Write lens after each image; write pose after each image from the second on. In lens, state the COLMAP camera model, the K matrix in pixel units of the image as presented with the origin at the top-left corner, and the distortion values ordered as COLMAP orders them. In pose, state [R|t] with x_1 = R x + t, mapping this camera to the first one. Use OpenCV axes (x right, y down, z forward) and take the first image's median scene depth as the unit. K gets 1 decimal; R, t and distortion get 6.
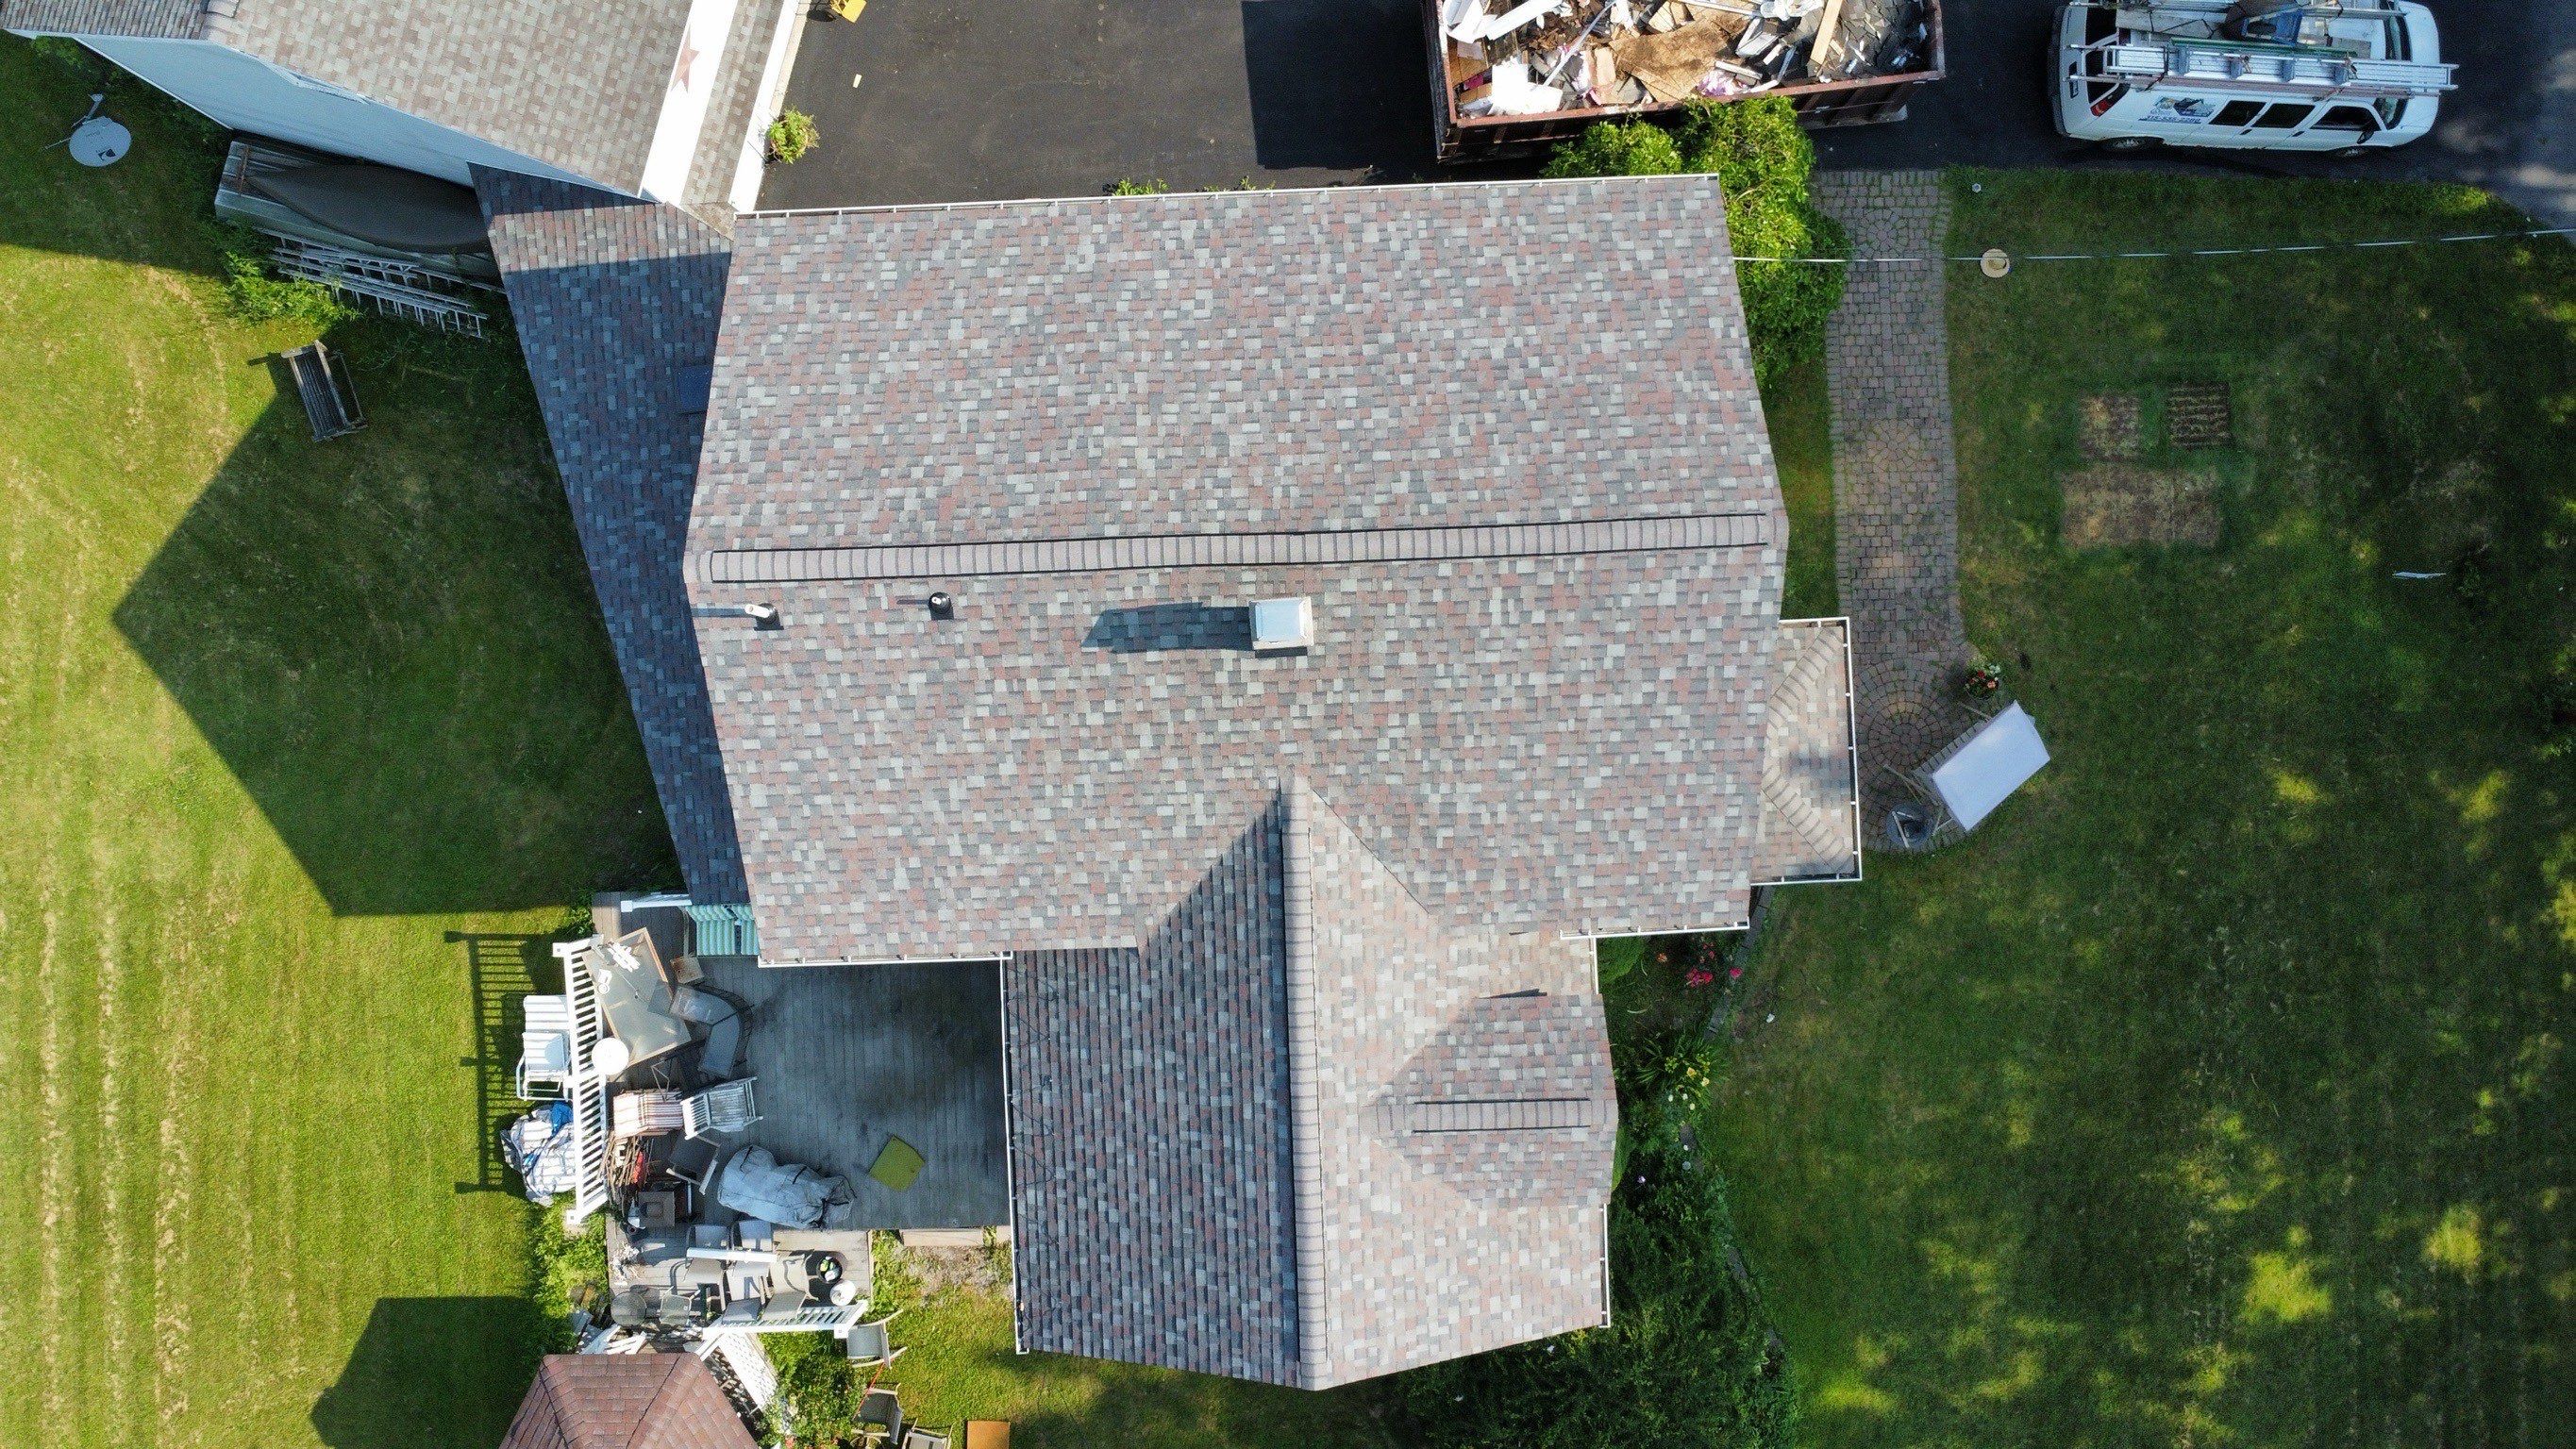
lens RADIAL K [[1870.9, 0, 1281.6], [0, 1870.9, 718.6], [0, 0, 1]] dist [-0.031590, -0.007235]
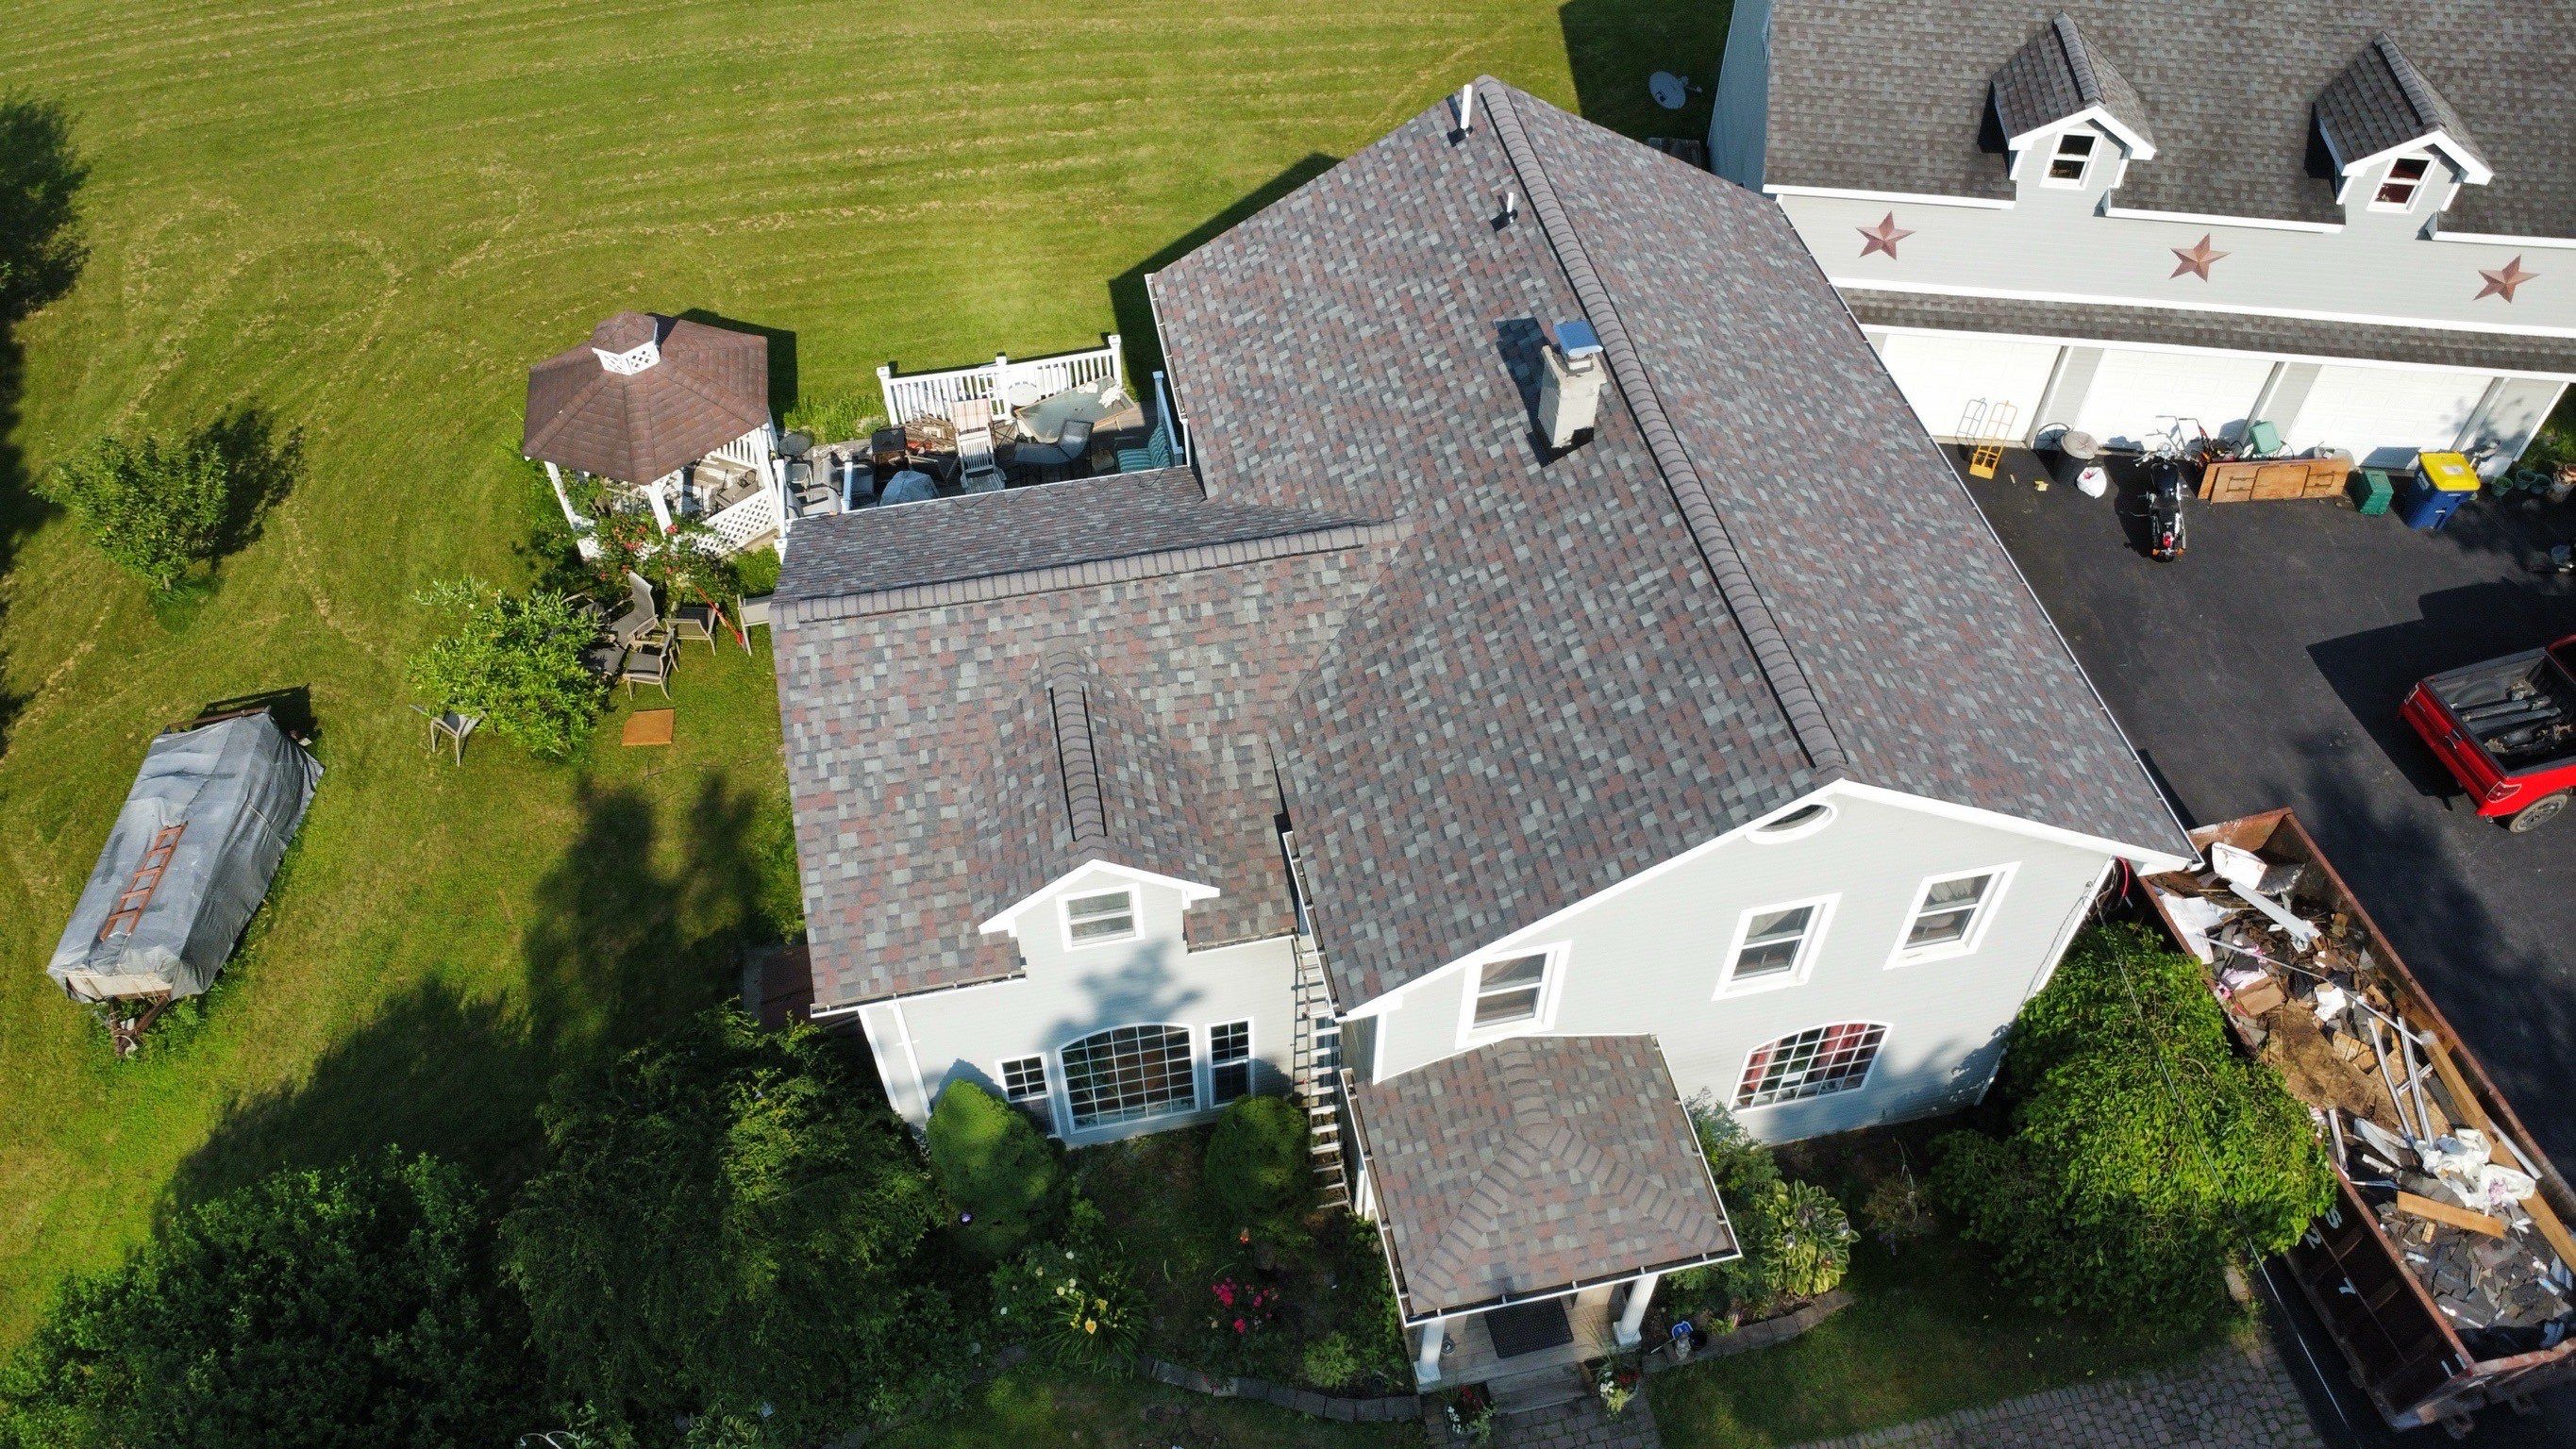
lens RADIAL K [[1870.9, 0, 1282.2], [0, 1870.9, 715.6], [0, 0, 1]] dist [-0.031590, -0.007235]
pose [[0.159528, 0.751716, -0.639902, 0.644429], [-0.987158, 0.126966, -0.096948, 0.190708], [0.008369, 0.647150, 0.762317, 0.305204]]
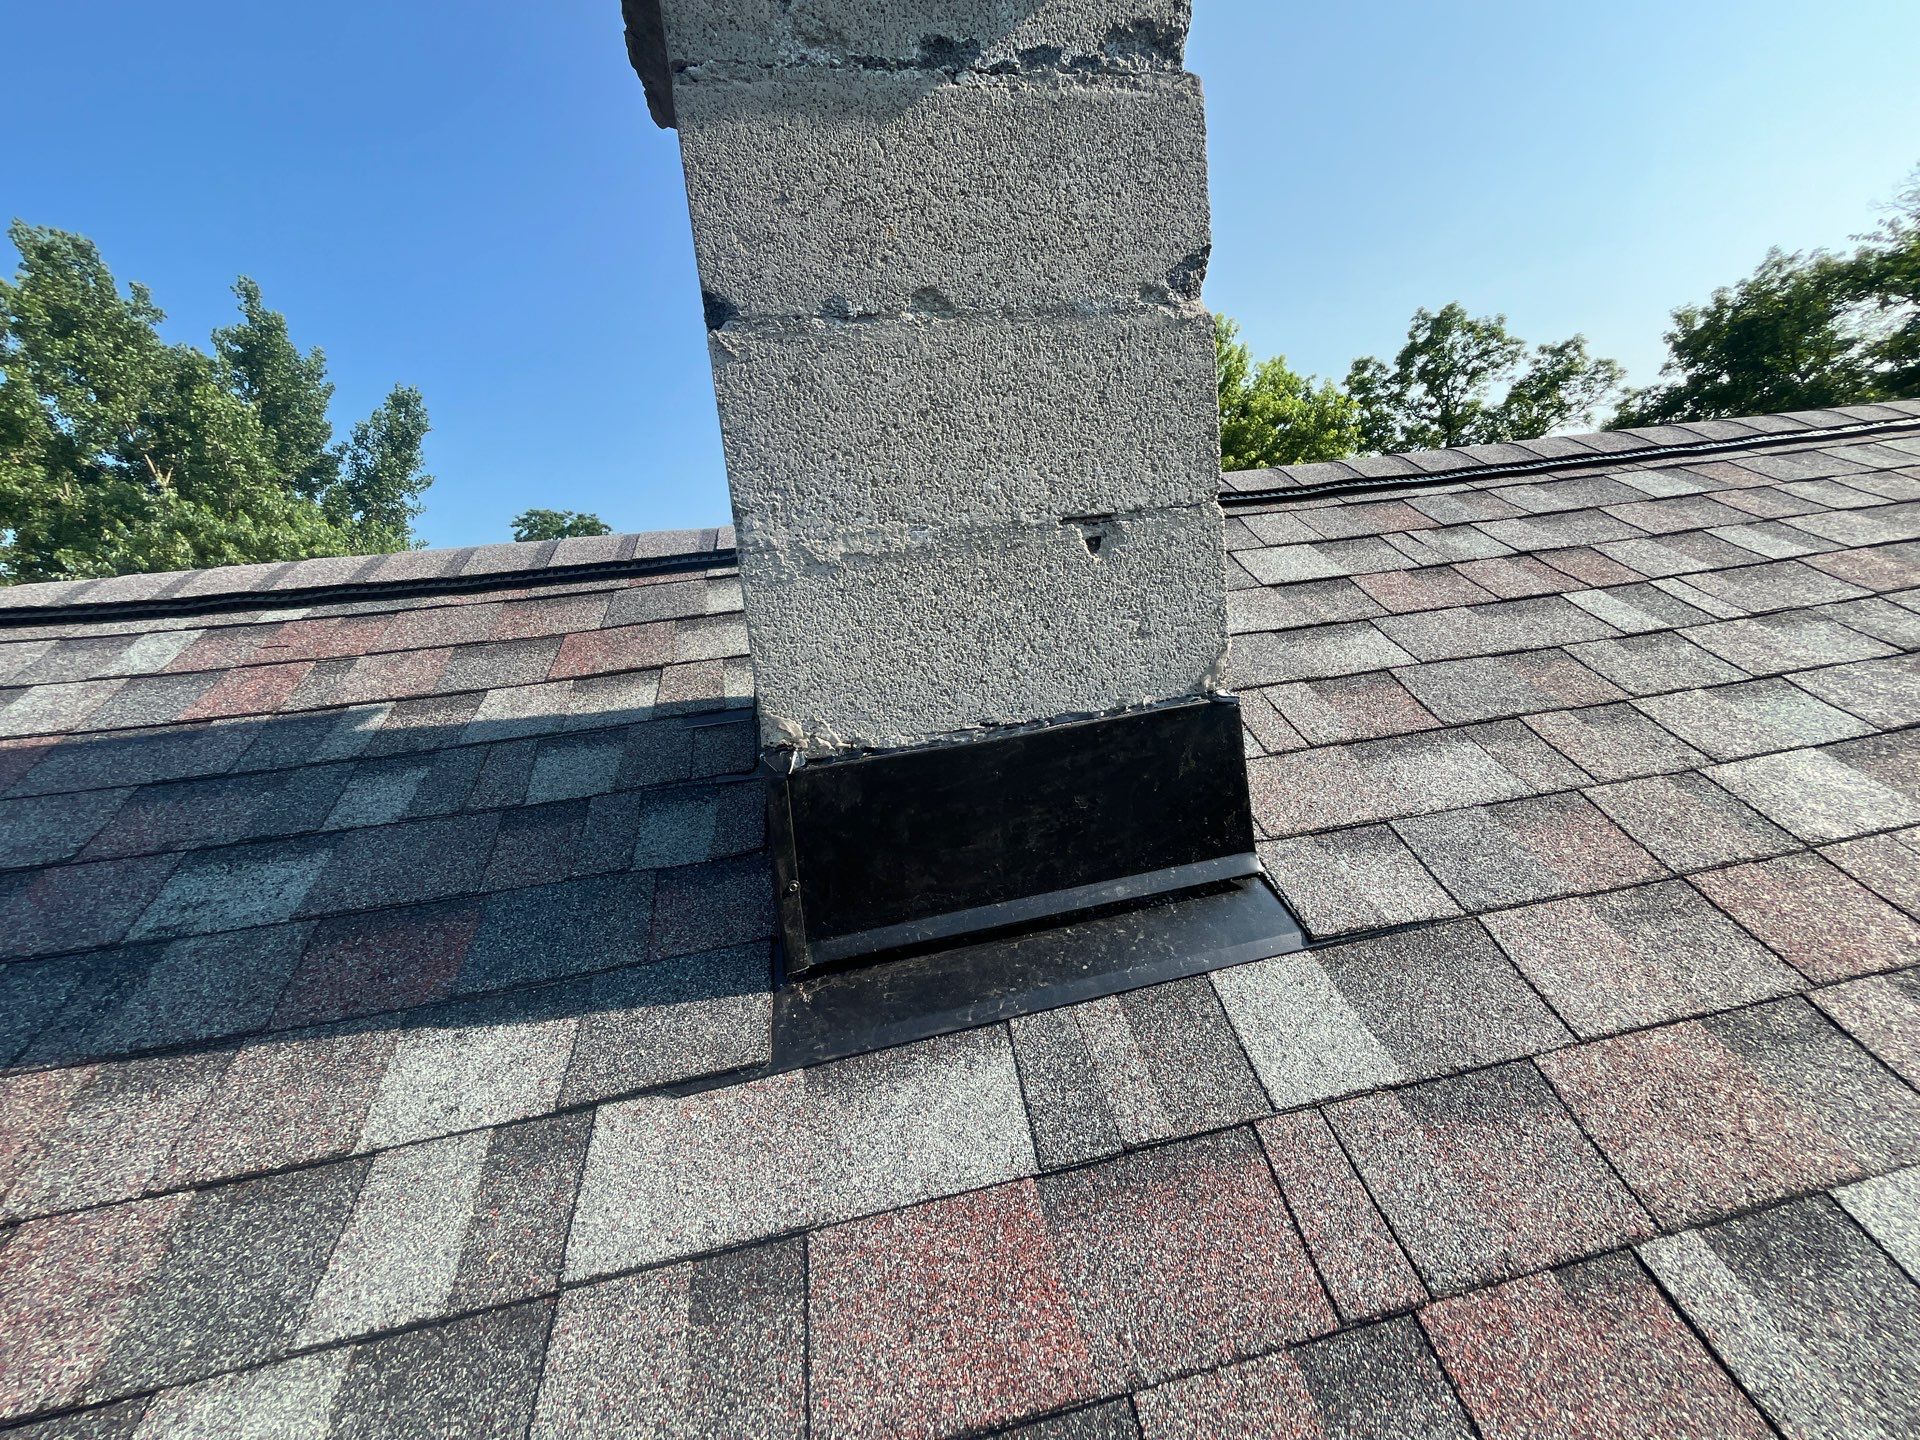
lens RADIAL K [[775.2, 0, 960.5], [0, 775.2, 721.4], [0, 0, 1]] dist [-0.003446, -0.000131]
pose [[0.983430, -0.133339, 0.122826, -0.006954], [0.141129, 0.137832, -0.980349, 0.001730], [0.113790, 0.981439, 0.154366, 0.884927]]
